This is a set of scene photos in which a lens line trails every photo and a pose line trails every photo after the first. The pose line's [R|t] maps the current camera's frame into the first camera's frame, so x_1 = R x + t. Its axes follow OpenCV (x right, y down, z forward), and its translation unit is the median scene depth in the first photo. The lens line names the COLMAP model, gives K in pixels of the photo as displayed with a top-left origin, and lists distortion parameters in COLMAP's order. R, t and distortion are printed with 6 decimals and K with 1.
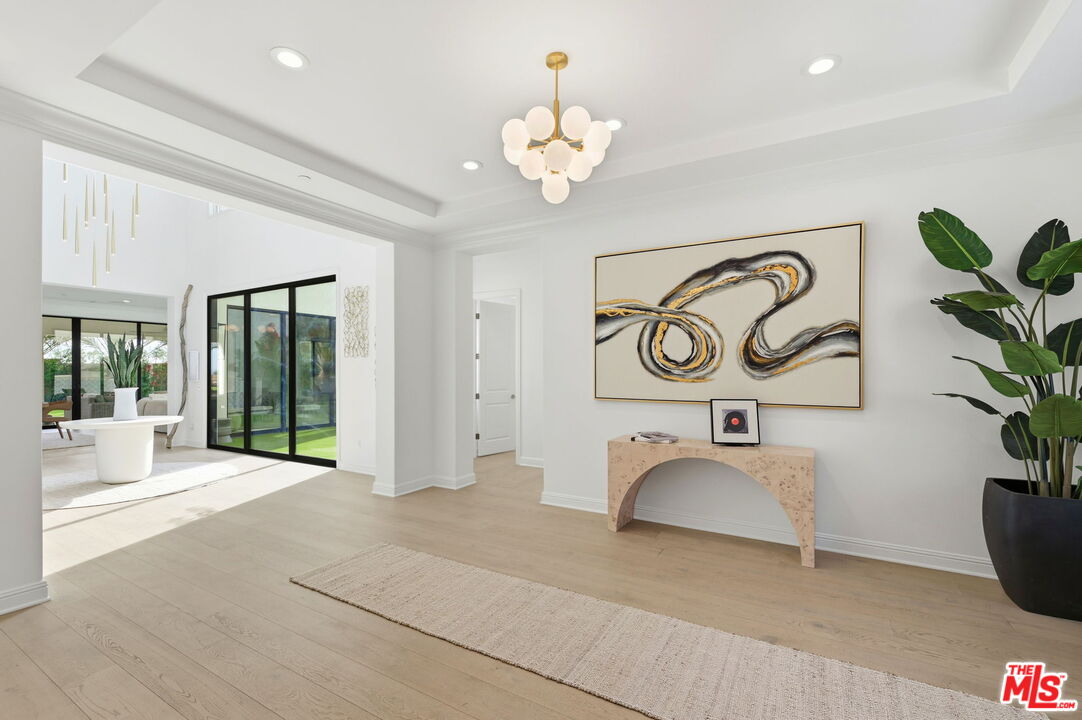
lens RADIAL K [[466.9, 0, 543.0], [0, 466.9, 372.6], [0, 0, 1]] dist [0.001724, 0.000140]
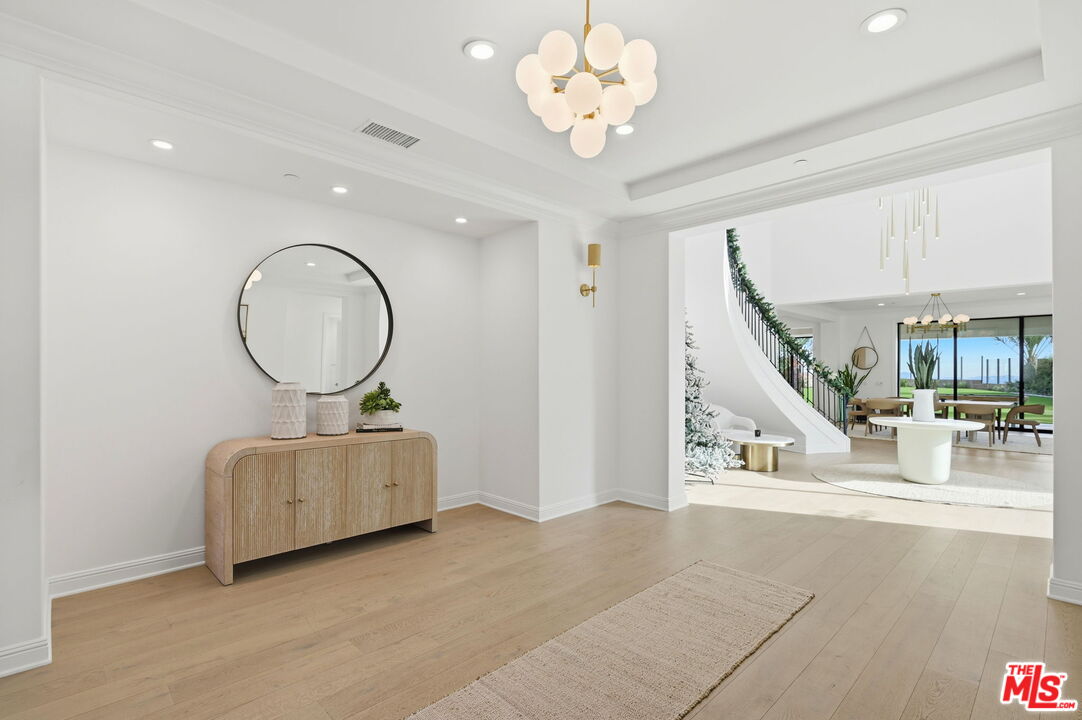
lens RADIAL K [[501.4, 0, 545.2], [0, 501.4, 371.8], [0, 0, 1]] dist [-0.001138, 0.000072]
pose [[-0.268101, -0.006746, -0.963367, 0.475806], [-0.003609, 0.999975, -0.005999, 0.006817], [0.963384, 0.001868, -0.268119, 0.665825]]
